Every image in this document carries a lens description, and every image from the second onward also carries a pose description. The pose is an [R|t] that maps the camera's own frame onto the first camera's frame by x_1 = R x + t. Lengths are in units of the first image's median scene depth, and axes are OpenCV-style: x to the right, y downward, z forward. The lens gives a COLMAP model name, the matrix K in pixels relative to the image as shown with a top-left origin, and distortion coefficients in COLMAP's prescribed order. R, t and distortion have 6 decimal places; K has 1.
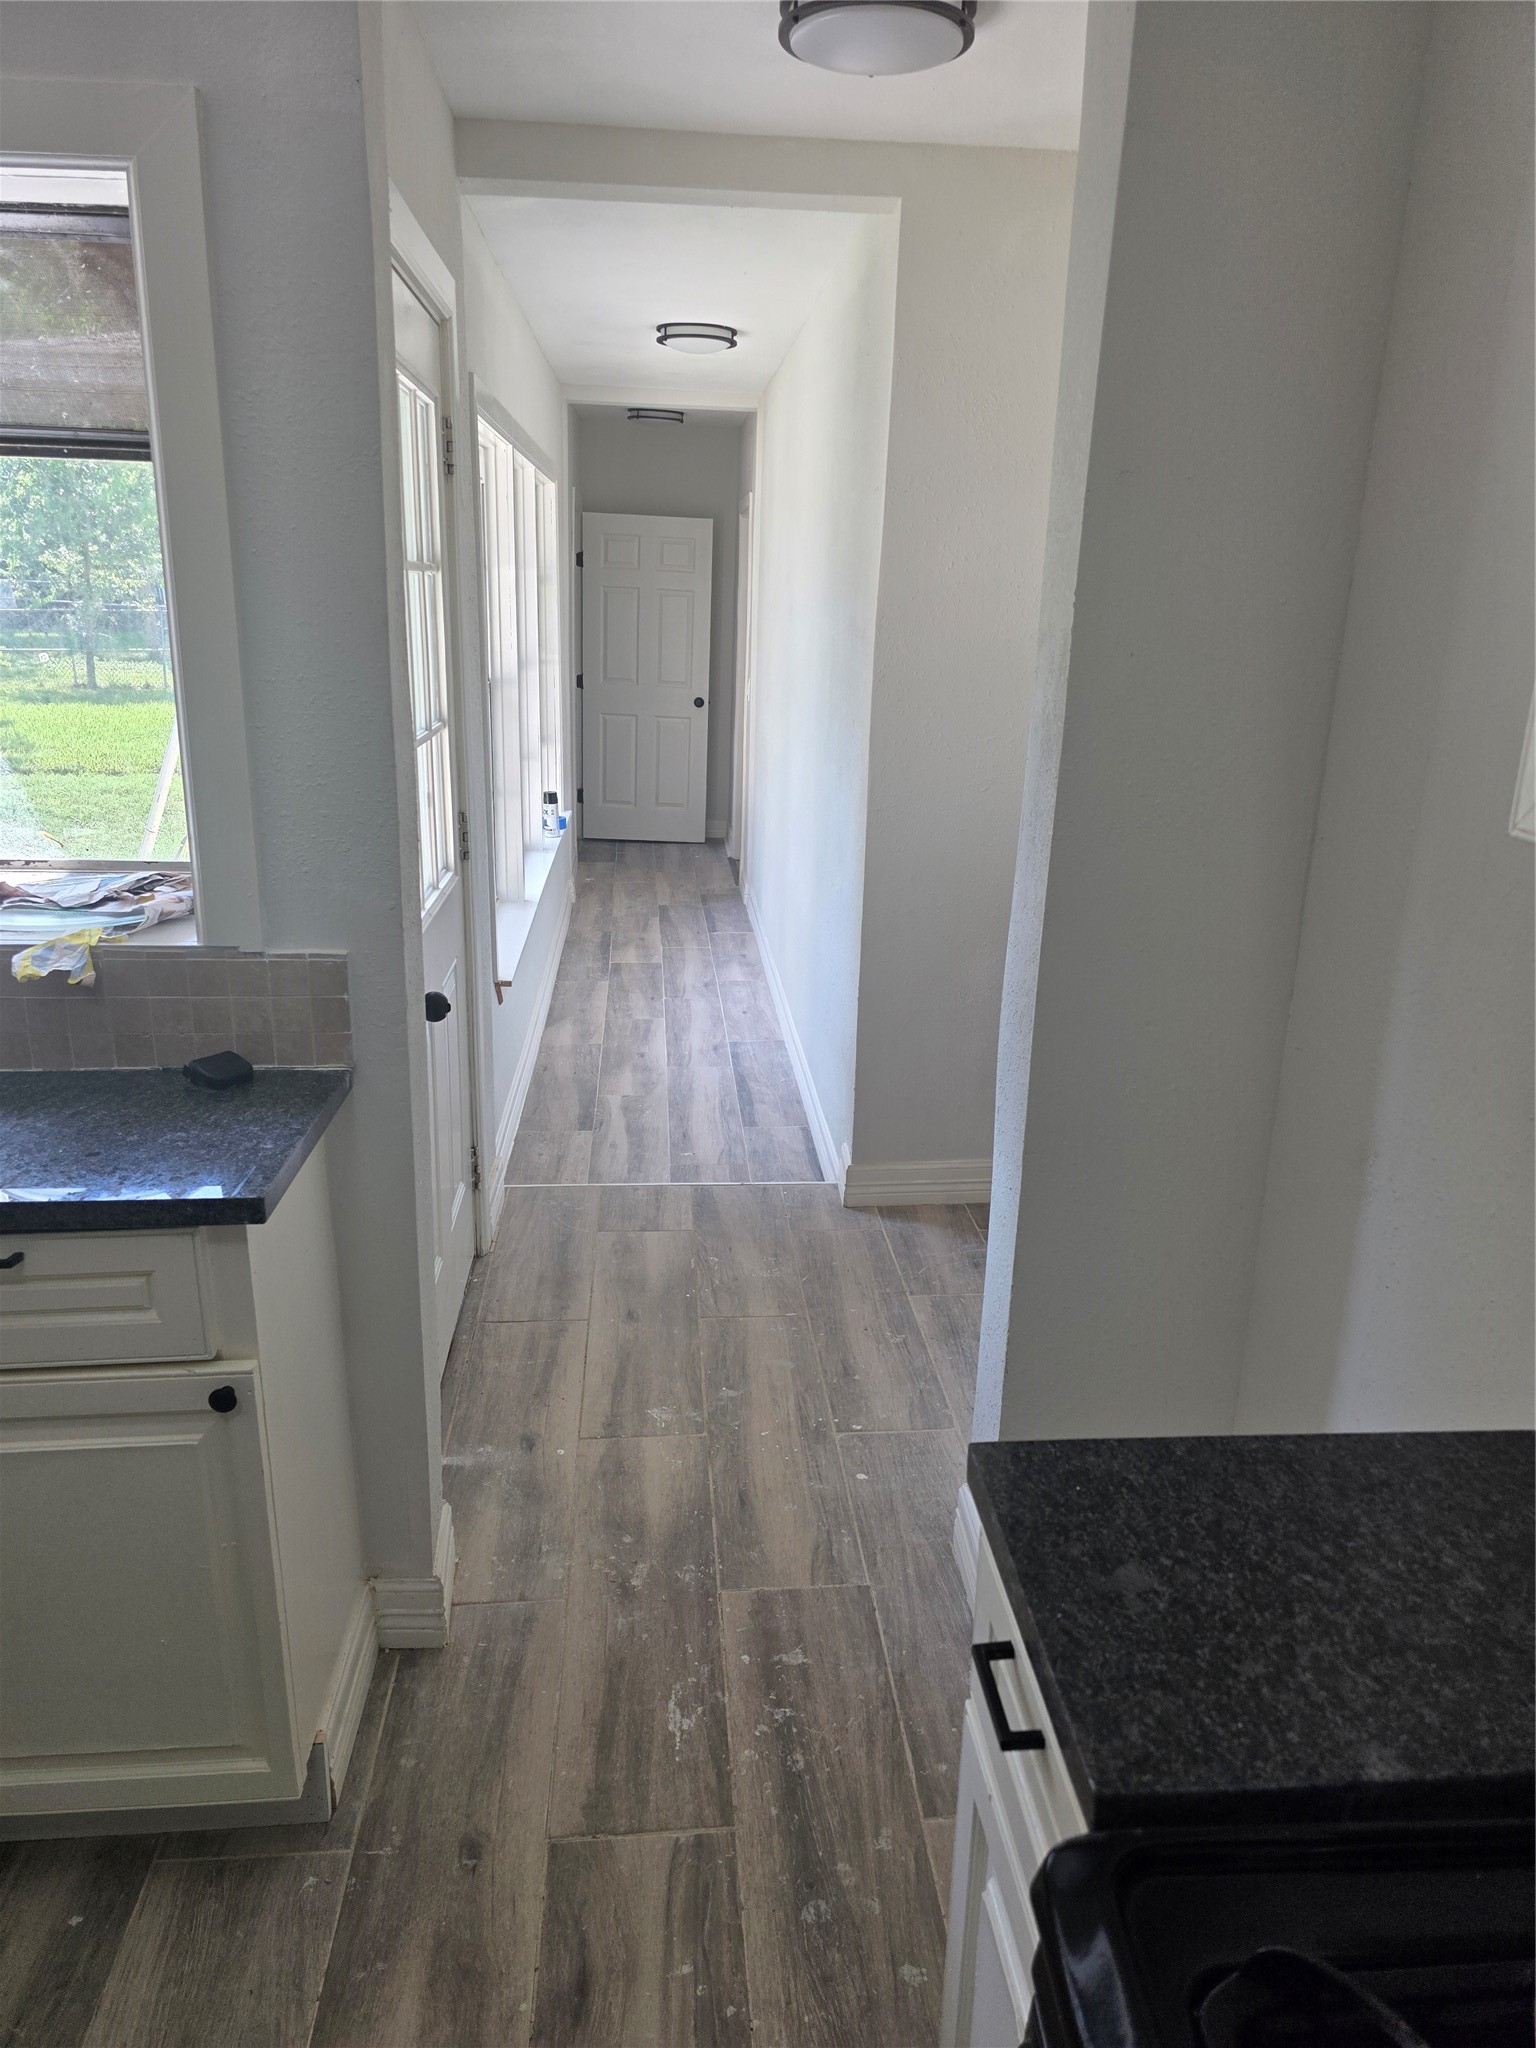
lens RADIAL K [[1376.2, 0, 770.1], [0, 1376.2, 1014.2], [0, 0, 1]] dist [0.005327, 0.001412]
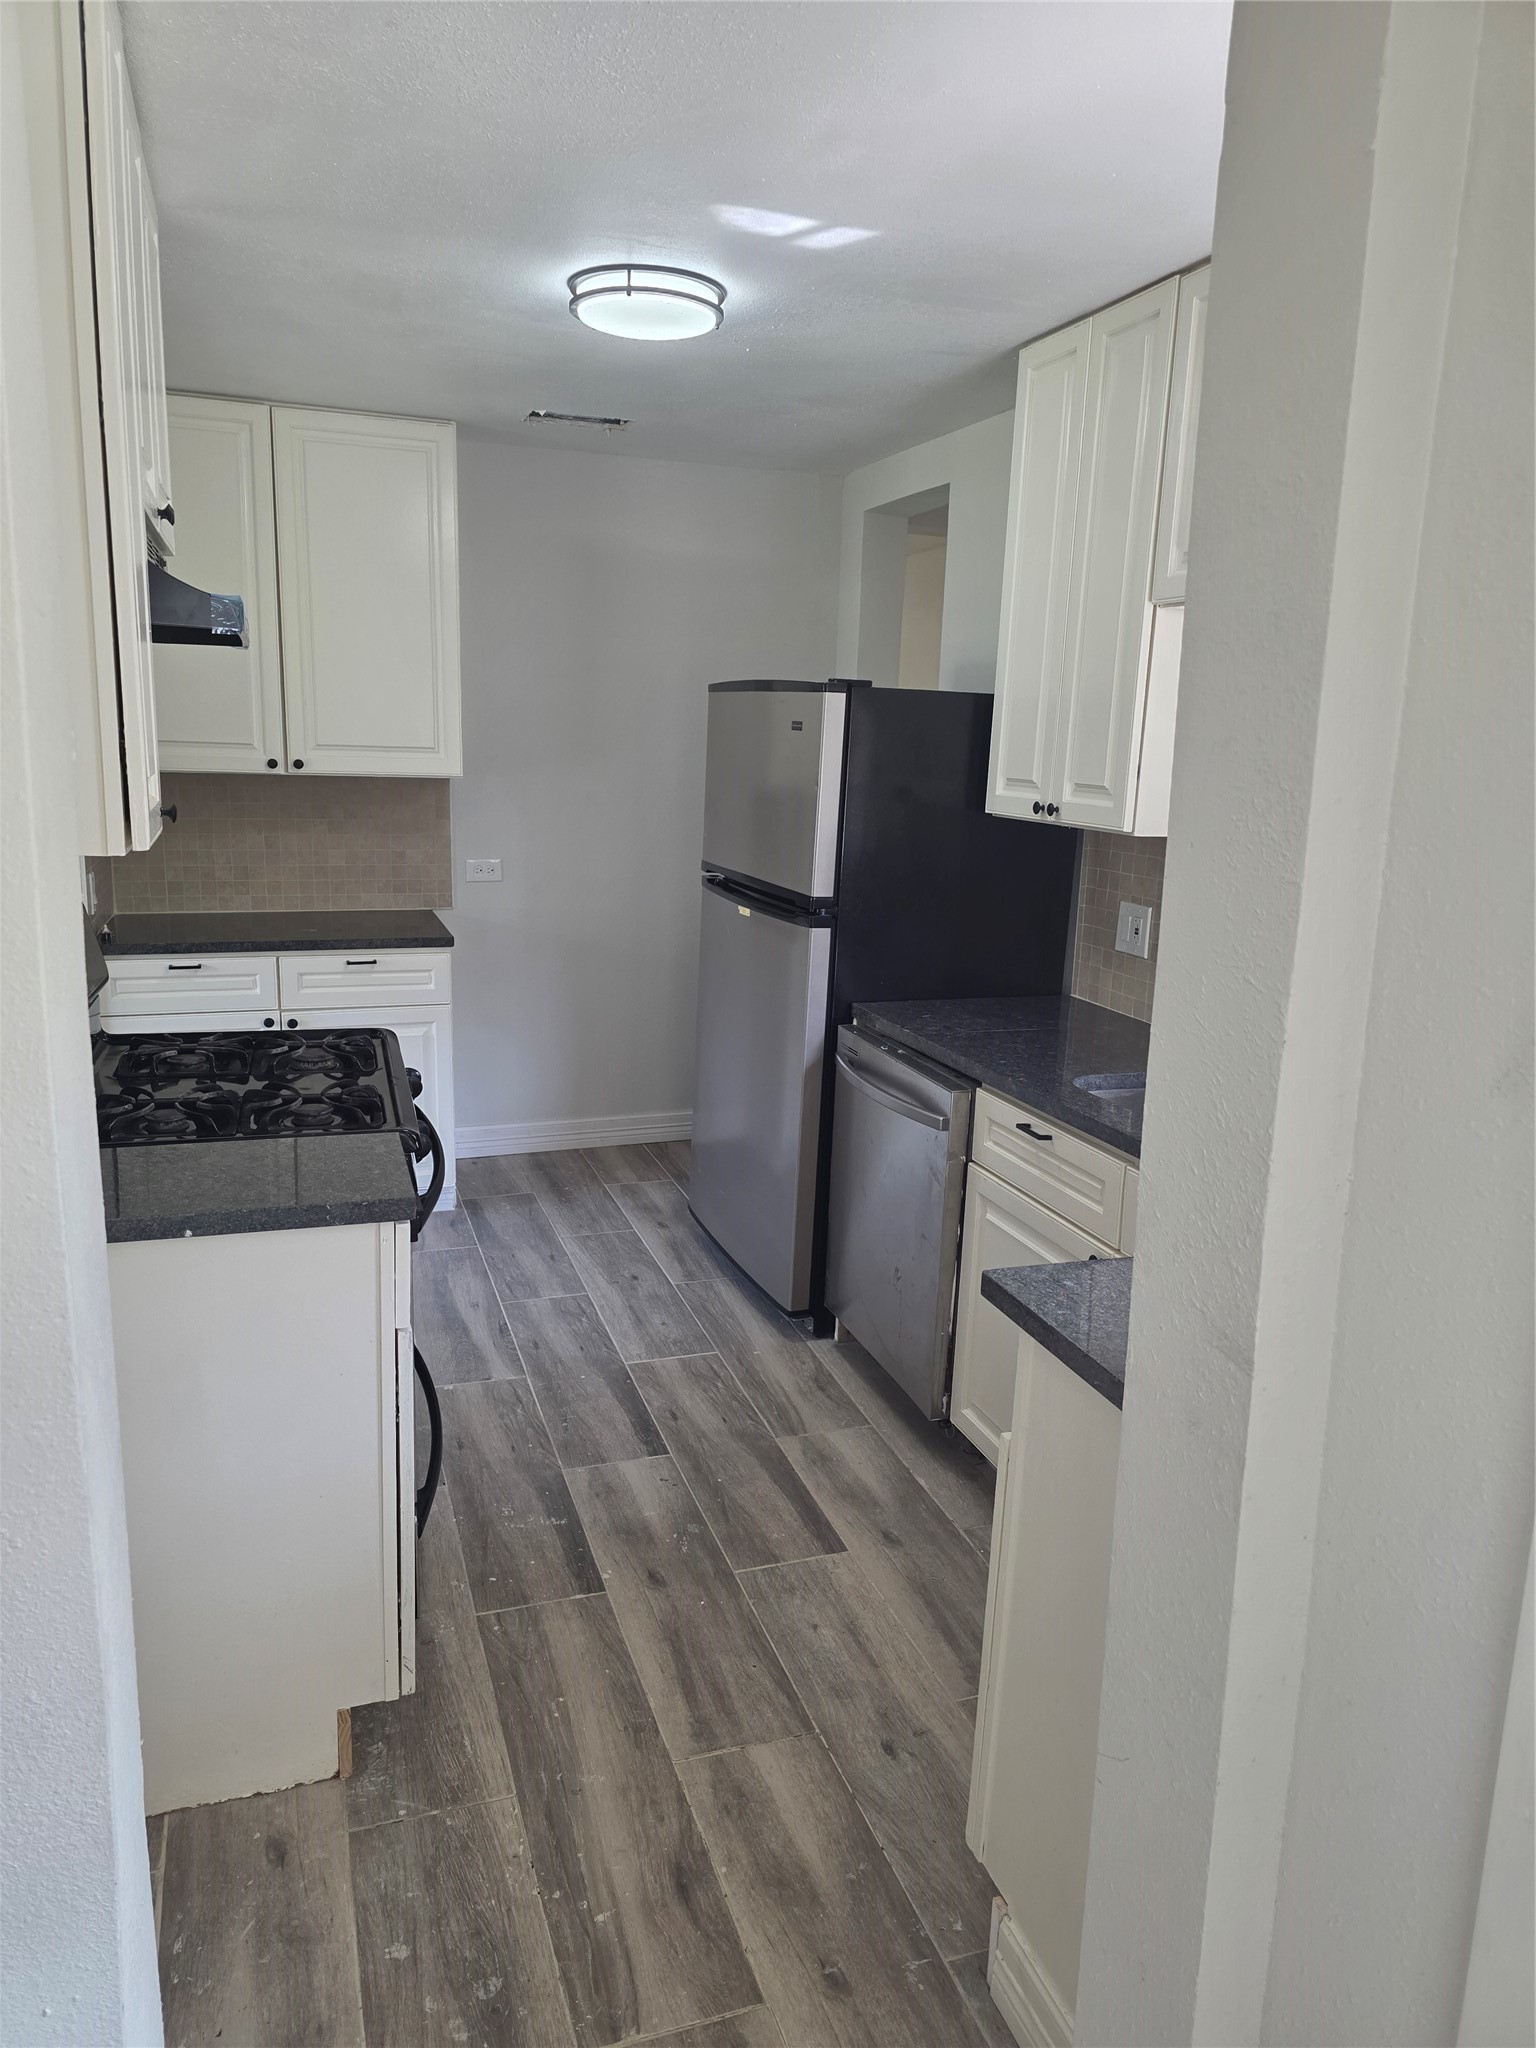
lens RADIAL K [[1380.7, 0, 765.7], [0, 1380.7, 1029.0], [0, 0, 1]] dist [0.162522, -0.145264]
pose [[-0.965578, -0.000403, -0.260113, 0.116642], [-0.126256, 0.875025, 0.467323, -0.530189], [0.227417, 0.484078, -0.844956, 1.648773]]
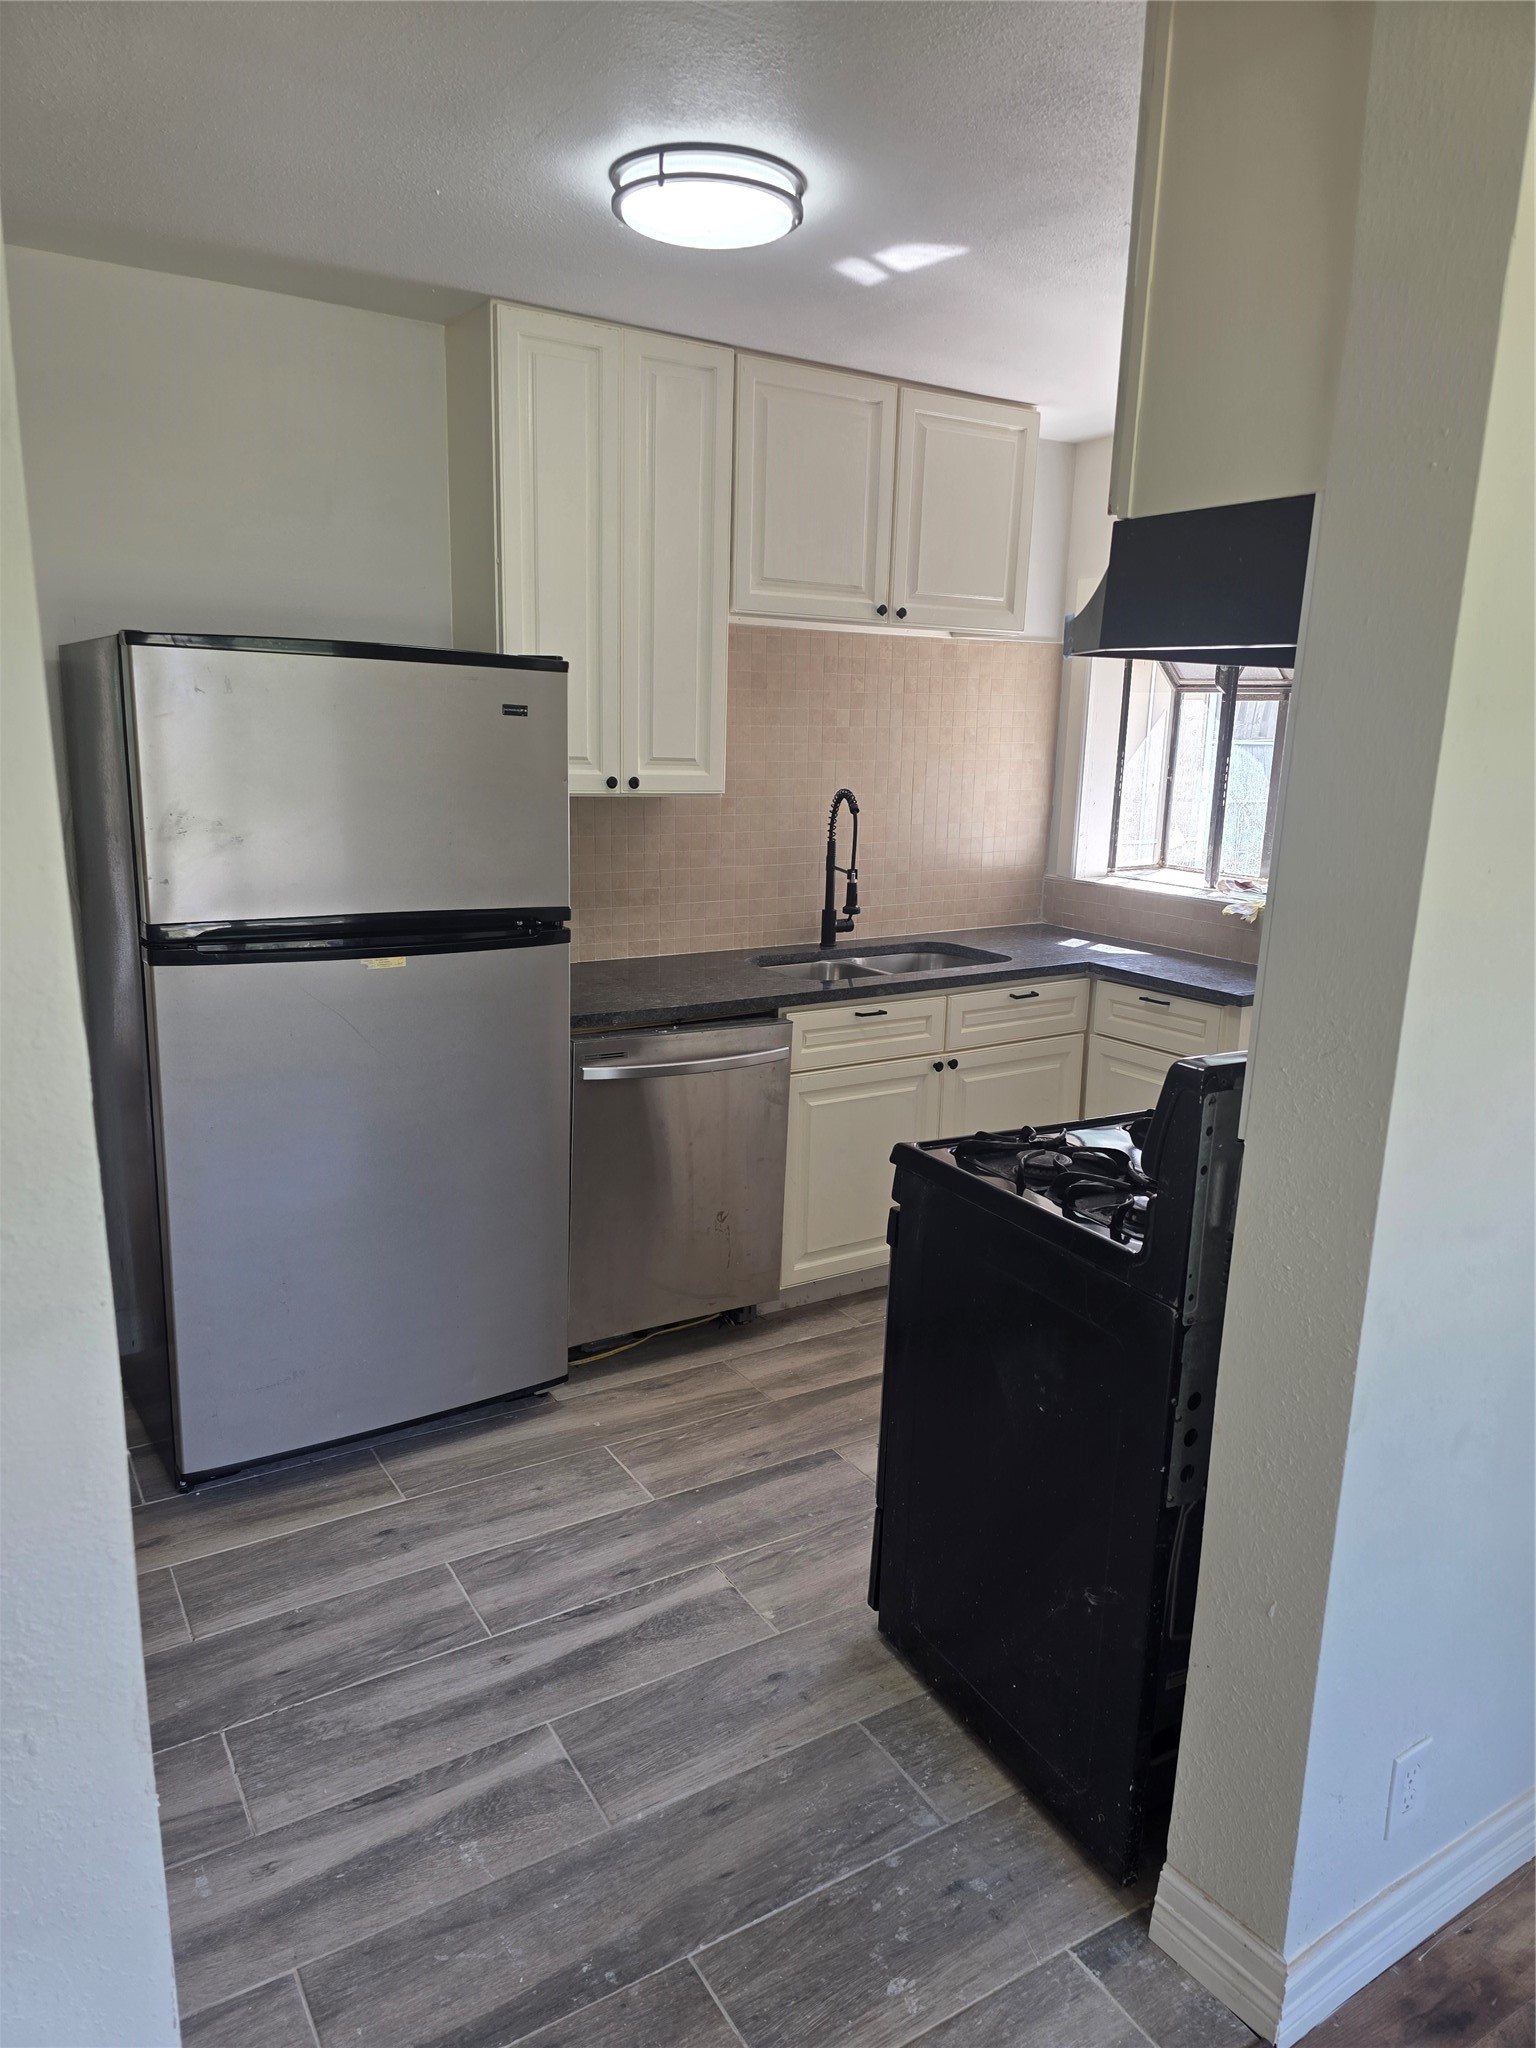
lens RADIAL K [[1349.6, 0, 773.3], [0, 1349.6, 1037.1], [0, 0, 1]] dist [0.058960, -0.059725]
pose [[0.452591, 0.197416, -0.869591, 1.215818], [-0.268507, 0.960097, 0.078214, 0.208921], [0.850333, 0.198092, 0.487538, -0.786598]]
